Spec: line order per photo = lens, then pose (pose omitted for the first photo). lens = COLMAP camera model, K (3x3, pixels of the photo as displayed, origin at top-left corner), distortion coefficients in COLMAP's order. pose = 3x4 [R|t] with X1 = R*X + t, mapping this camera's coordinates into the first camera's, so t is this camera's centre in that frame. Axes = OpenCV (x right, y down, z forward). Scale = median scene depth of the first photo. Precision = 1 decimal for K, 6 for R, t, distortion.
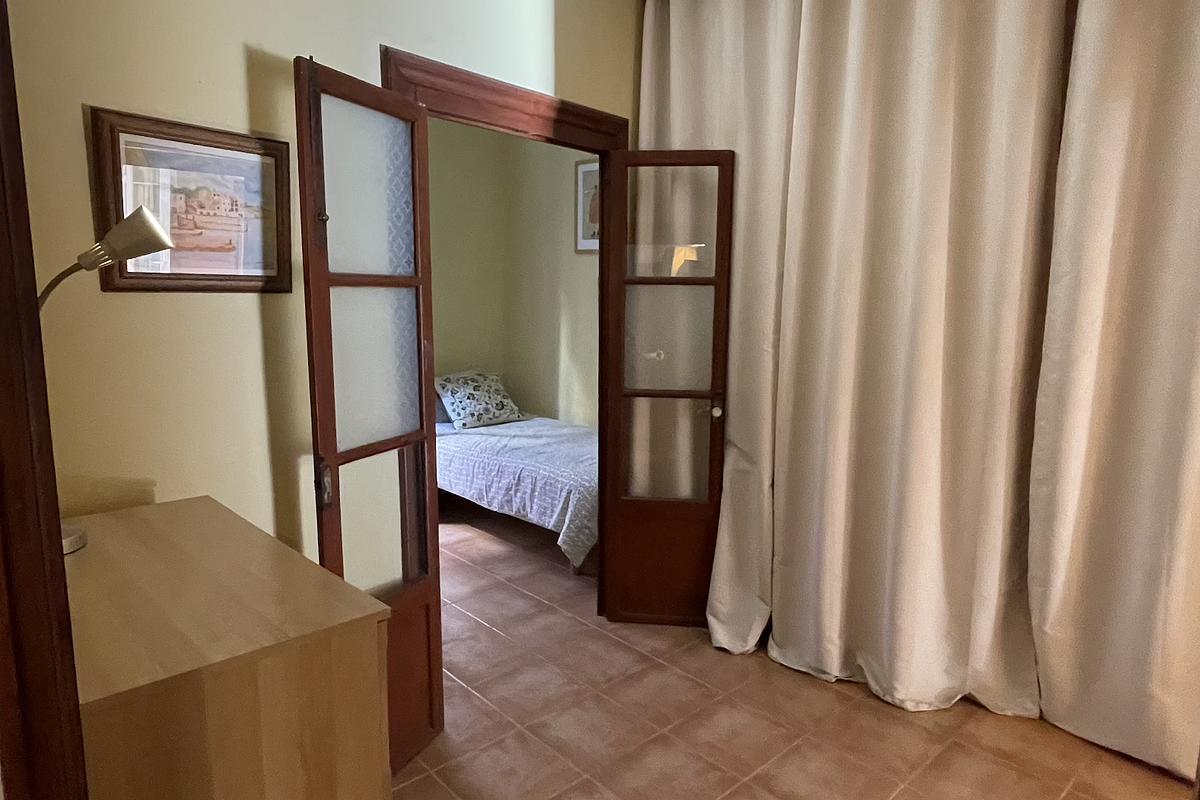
lens RADIAL K [[732.9, 0, 600.0], [0, 732.9, 400.0], [0, 0, 1]] dist [0.003760, -0.001250]
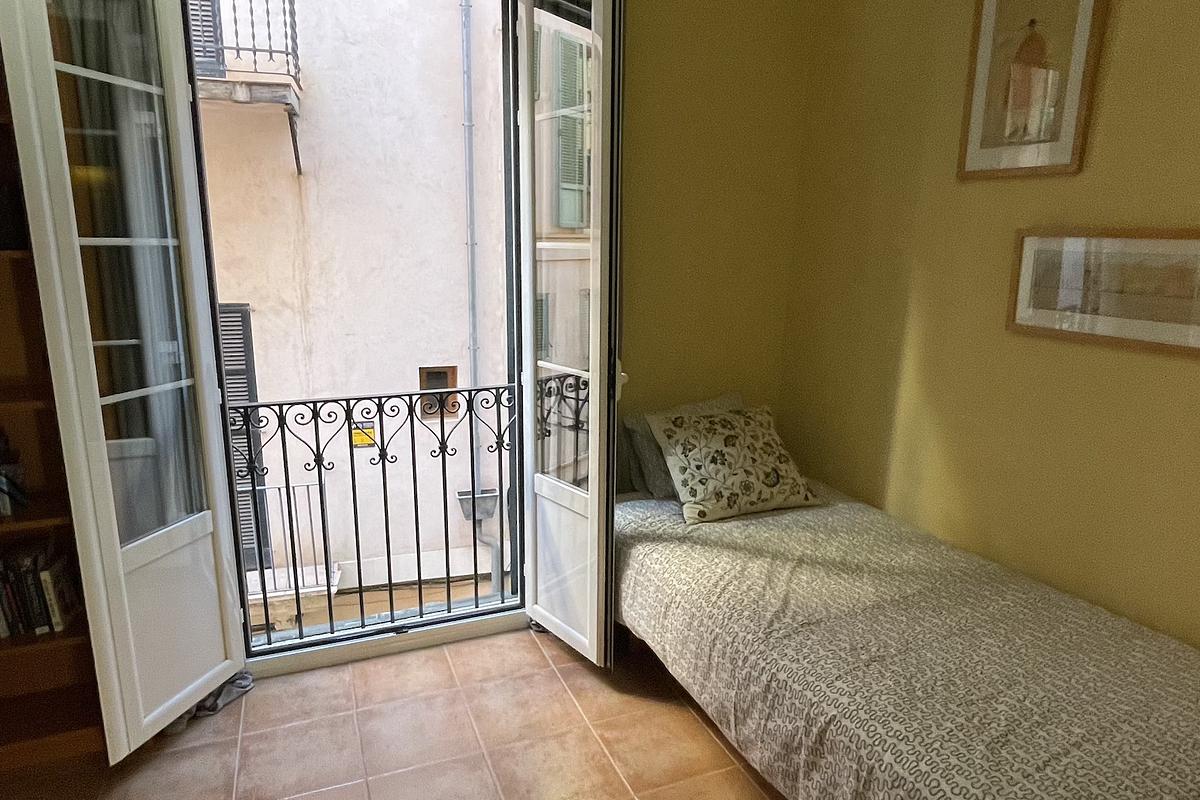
lens RADIAL K [[732.9, 0, 600.0], [0, 732.9, 400.0], [0, 0, 1]] dist [0.003760, -0.001250]
pose [[0.939913, 0.071916, -0.333755, -0.082584], [-0.054678, 0.996653, 0.060769, -0.074662], [0.337008, -0.038869, 0.940699, 0.473542]]
